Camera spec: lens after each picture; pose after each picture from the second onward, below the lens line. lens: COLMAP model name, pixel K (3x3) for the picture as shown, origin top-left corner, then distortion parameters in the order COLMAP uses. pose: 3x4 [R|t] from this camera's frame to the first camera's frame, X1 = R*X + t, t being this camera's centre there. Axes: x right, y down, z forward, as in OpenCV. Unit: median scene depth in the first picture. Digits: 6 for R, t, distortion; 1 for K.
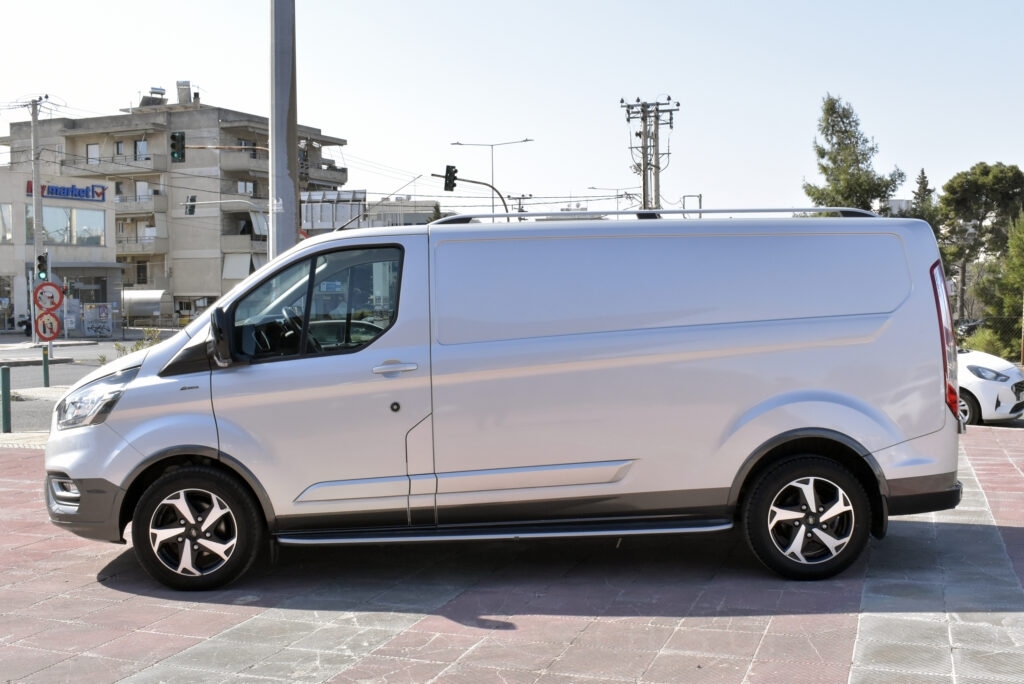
lens RADIAL K [[1149.8, 0, 512.0], [0, 1149.8, 342.0], [0, 0, 1]] dist [-0.059829, -0.008108]
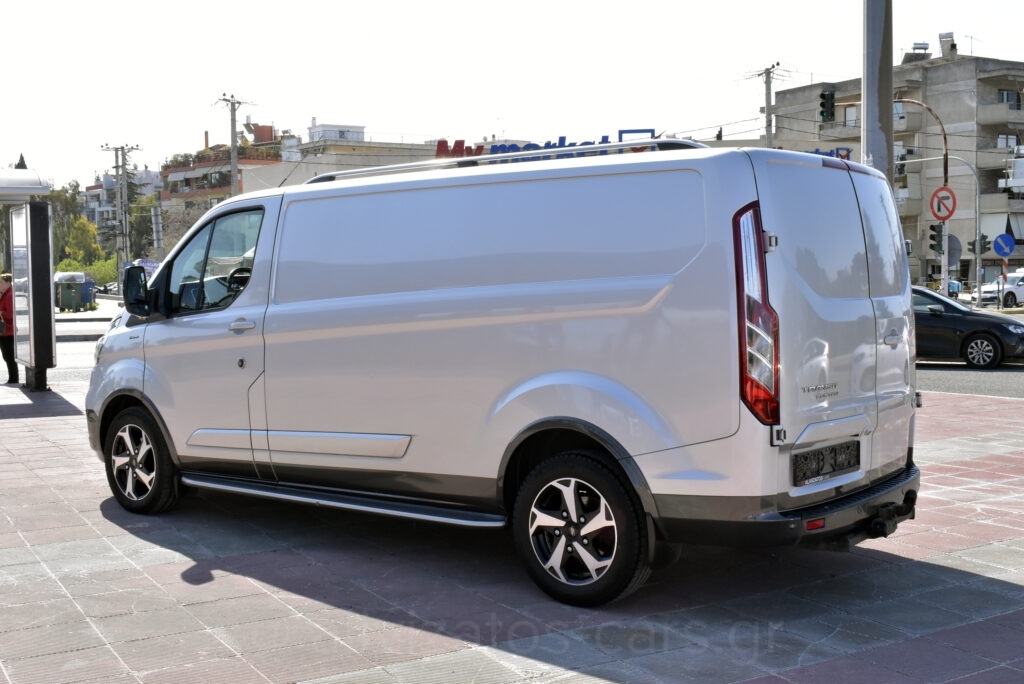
lens RADIAL K [[1168.2, 0, 512.0], [0, 1168.2, 342.0], [0, 0, 1]] dist [-0.062093, 0.014136]
pose [[0.771121, 0.042603, -0.635261, 0.747450], [-0.023025, 0.998972, 0.039046, -0.009232], [0.636272, -0.015482, 0.771309, 0.338167]]
